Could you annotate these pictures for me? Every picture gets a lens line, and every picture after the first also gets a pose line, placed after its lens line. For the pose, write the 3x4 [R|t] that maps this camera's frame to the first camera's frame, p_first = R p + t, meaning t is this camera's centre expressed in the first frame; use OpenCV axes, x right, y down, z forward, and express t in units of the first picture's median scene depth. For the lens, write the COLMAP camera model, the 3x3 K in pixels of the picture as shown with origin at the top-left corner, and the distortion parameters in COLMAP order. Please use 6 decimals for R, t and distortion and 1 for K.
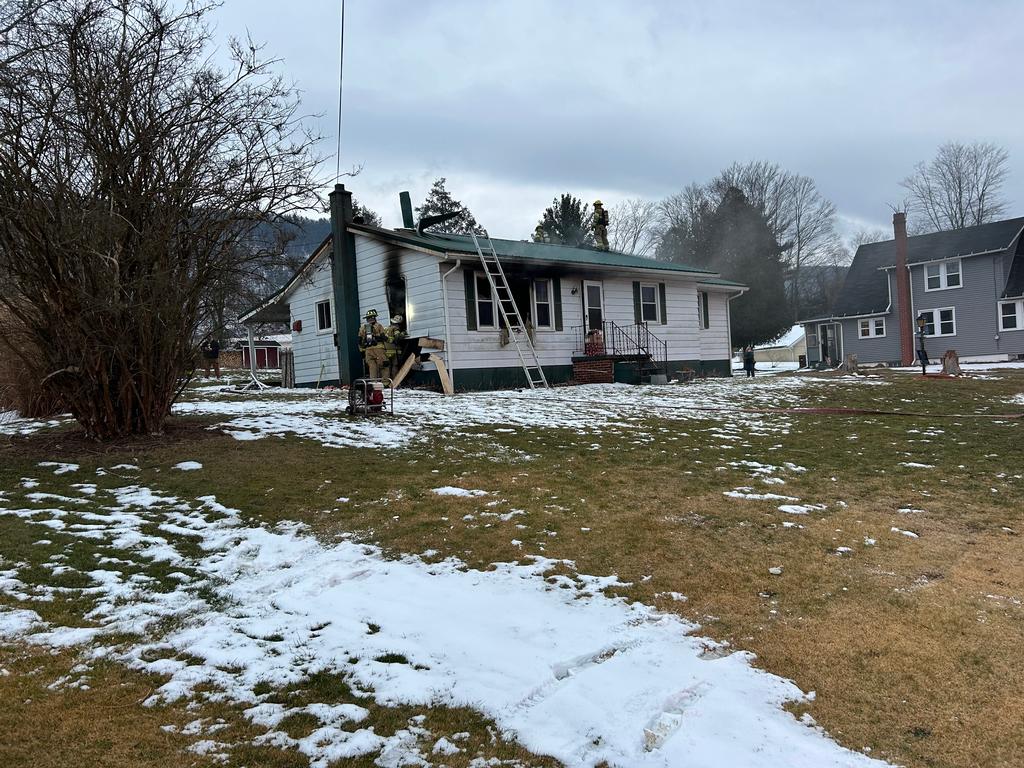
lens RADIAL K [[769.9, 0, 523.1], [0, 769.9, 400.2], [0, 0, 1]] dist [0.075577, -0.057125]
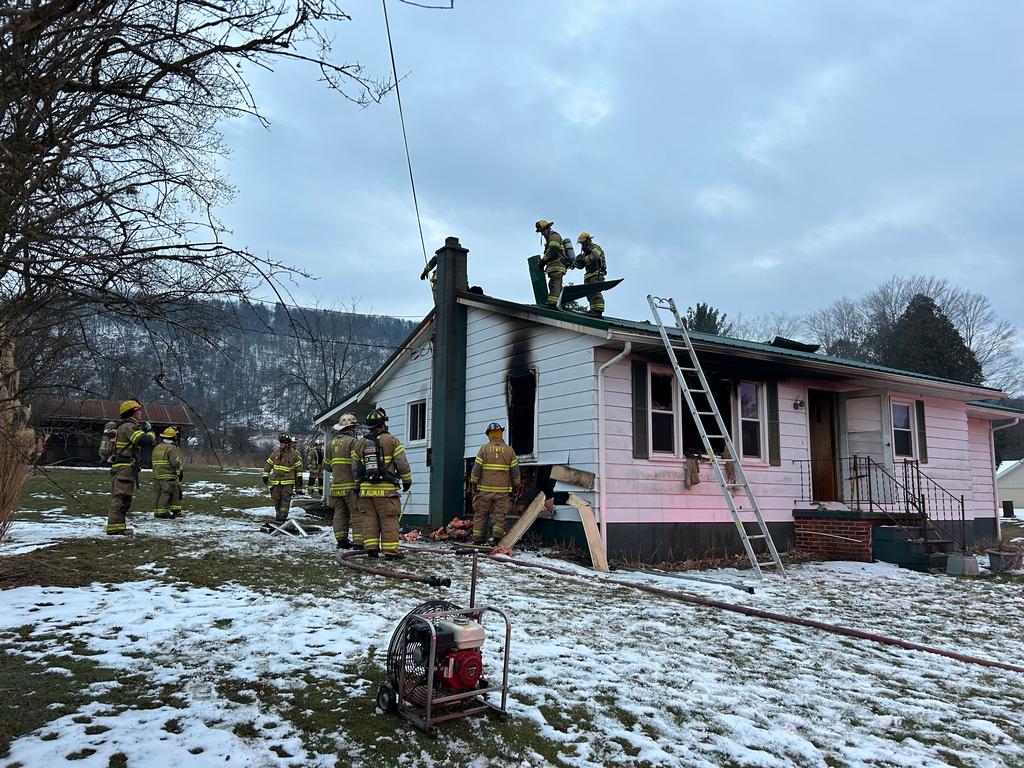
lens RADIAL K [[769.9, 0, 515.8], [0, 769.9, 391.9], [0, 0, 1]] dist [0.075577, -0.057125]
pose [[0.986566, 0.048084, -0.156124, -0.072545], [-0.071257, 0.986654, -0.146413, -0.047965], [0.147000, 0.155571, 0.976826, 0.394230]]
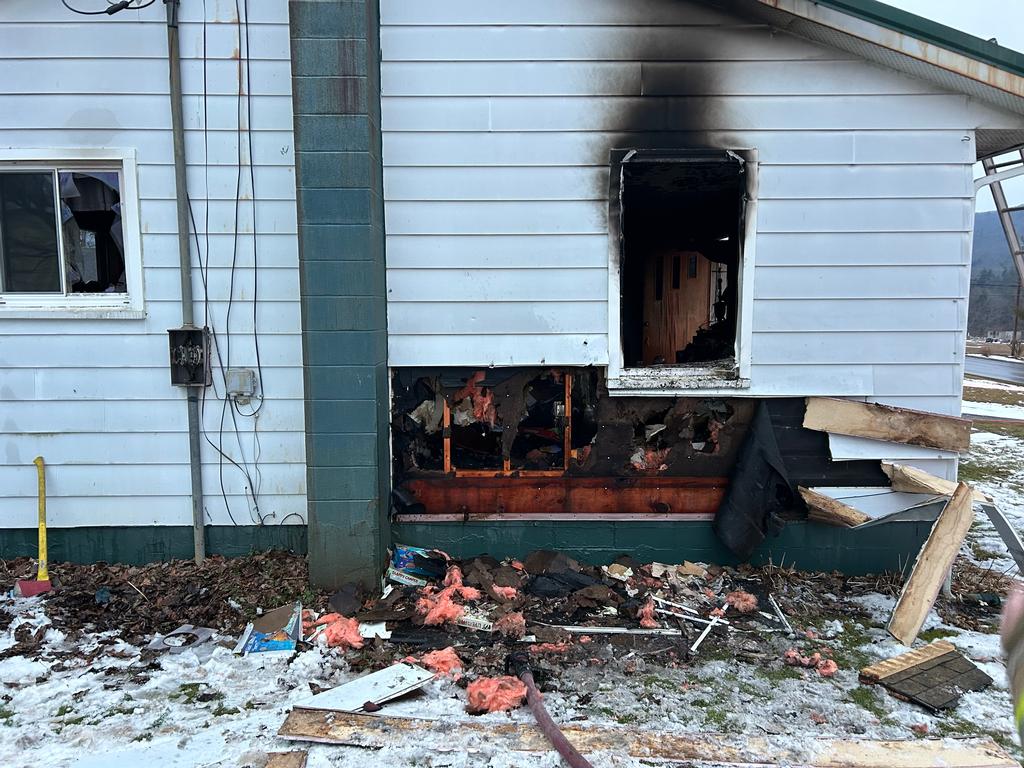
lens RADIAL K [[769.9, 0, 512.0], [0, 769.9, 386.5], [0, 0, 1]] dist [0.075577, -0.057125]
pose [[0.654778, -0.011806, 0.755729, -0.415575], [-0.024112, 0.999043, 0.036499, -0.095218], [-0.755436, -0.042121, 0.653867, 0.935655]]
